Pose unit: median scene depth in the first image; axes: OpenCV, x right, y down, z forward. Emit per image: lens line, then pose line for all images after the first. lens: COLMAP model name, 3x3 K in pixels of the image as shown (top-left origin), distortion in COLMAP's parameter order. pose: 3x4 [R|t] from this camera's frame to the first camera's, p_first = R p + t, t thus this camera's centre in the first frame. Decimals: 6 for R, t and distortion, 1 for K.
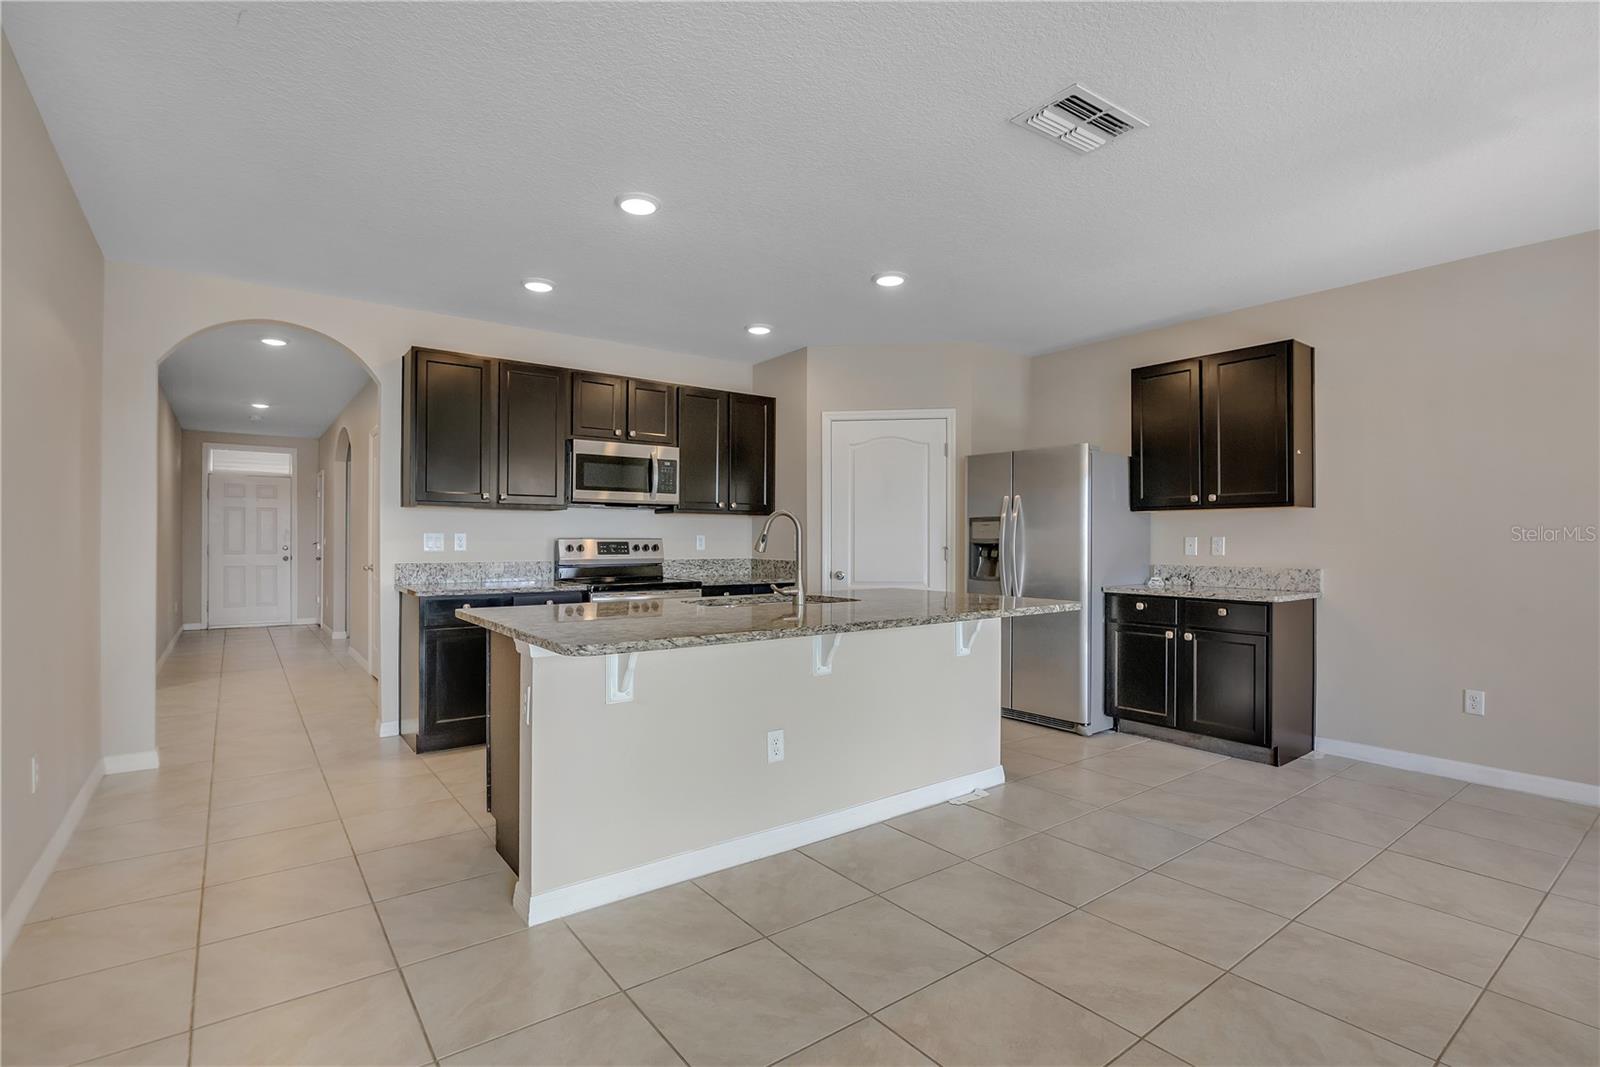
lens RADIAL K [[738.6, 0, 802.2], [0, 738.6, 529.0], [0, 0, 1]] dist [-0.000893, -0.000440]
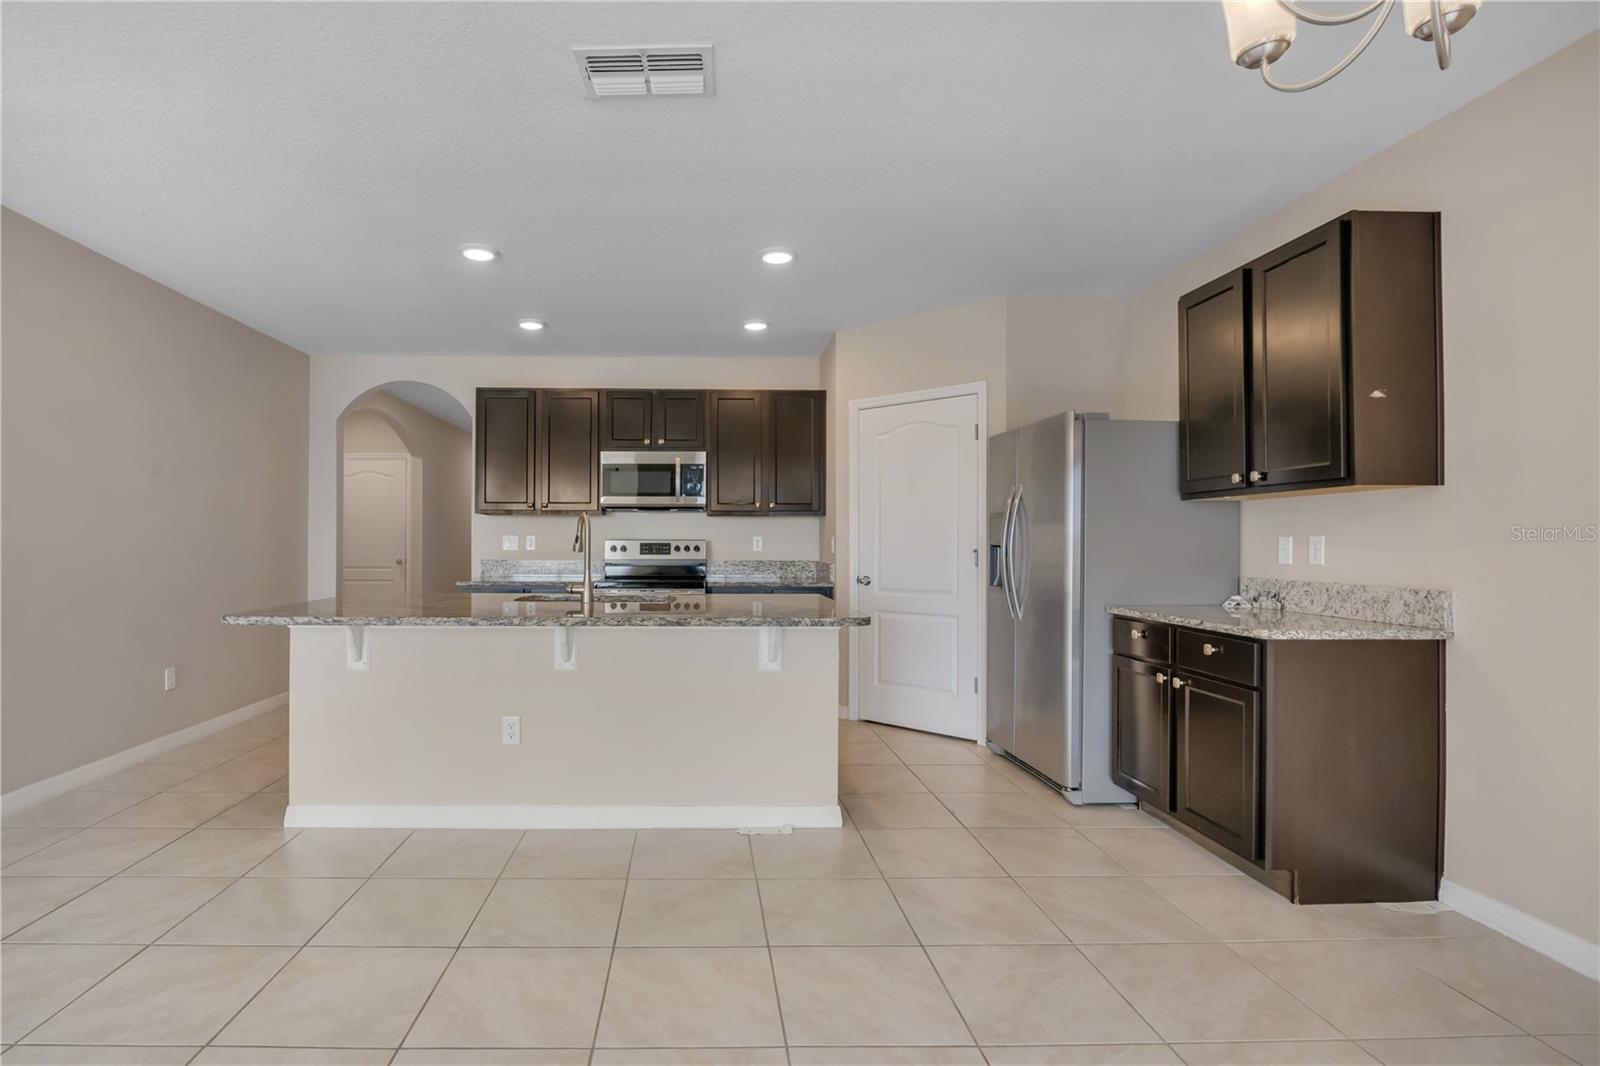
lens RADIAL K [[794.0, 0, 800.8], [0, 794.0, 527.8], [0, 0, 1]] dist [-0.000314, -0.000233]
pose [[0.812601, -0.010168, -0.582731, 0.607743], [0.007832, 0.999948, -0.006525, 0.004725], [0.582767, 0.000738, 0.812639, 0.182647]]
